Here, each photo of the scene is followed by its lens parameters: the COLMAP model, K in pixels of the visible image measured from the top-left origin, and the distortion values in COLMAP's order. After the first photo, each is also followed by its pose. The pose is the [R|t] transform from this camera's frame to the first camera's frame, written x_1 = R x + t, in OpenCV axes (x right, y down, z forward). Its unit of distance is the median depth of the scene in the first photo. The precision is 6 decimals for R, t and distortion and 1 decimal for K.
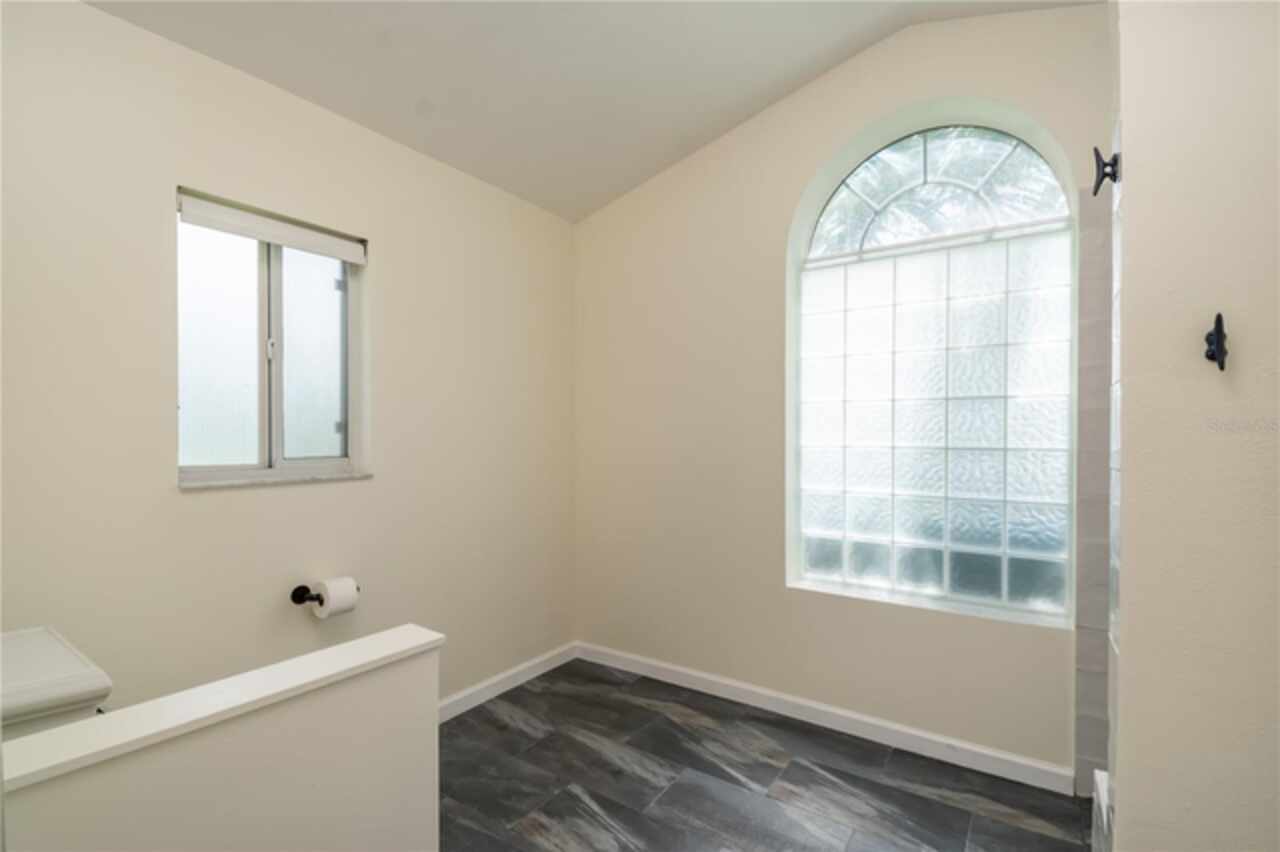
lens RADIAL K [[593.7, 0, 636.8], [0, 593.7, 436.3], [0, 0, 1]] dist [0.018654, -0.014576]
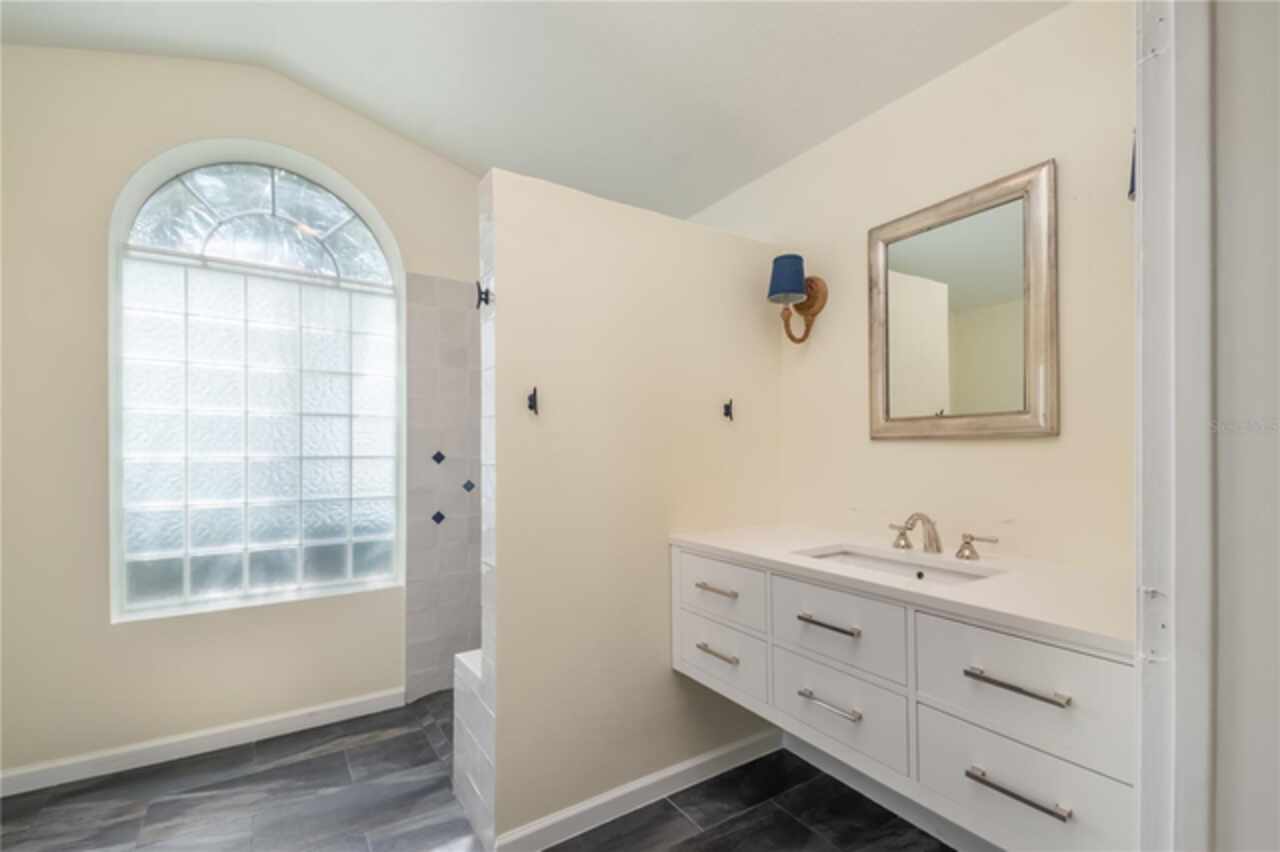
lens RADIAL K [[593.7, 0, 651.0], [0, 593.7, 435.5], [0, 0, 1]] dist [0.018654, -0.014576]
pose [[0.378119, 0.011603, 0.925684, -0.302349], [0.003939, 0.999892, -0.014142, -0.003564], [-0.925749, 0.008994, 0.378033, -0.056559]]
